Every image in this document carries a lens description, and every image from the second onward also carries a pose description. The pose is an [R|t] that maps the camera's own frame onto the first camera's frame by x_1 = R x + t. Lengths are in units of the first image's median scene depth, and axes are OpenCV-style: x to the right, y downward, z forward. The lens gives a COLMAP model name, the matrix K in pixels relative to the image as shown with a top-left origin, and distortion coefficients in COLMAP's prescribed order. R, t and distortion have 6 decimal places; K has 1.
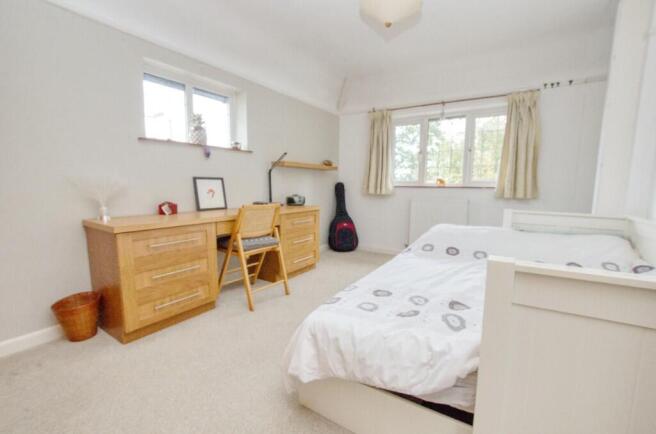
lens RADIAL K [[286.2, 0, 332.2], [0, 286.2, 217.3], [0, 0, 1]] dist [-0.021755, -0.000150]
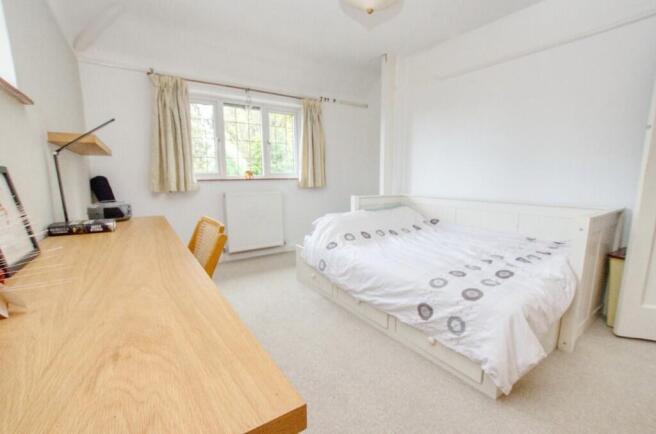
lens RADIAL K [[286.2, 0, 328.8], [0, 286.2, 222.8], [0, 0, 1]] dist [-0.021755, -0.000150]
pose [[0.404944, -0.154854, 0.901133, -0.410792], [0.109701, 0.986663, 0.120255, -0.051942], [-0.907737, 0.050159, 0.416532, 0.385542]]
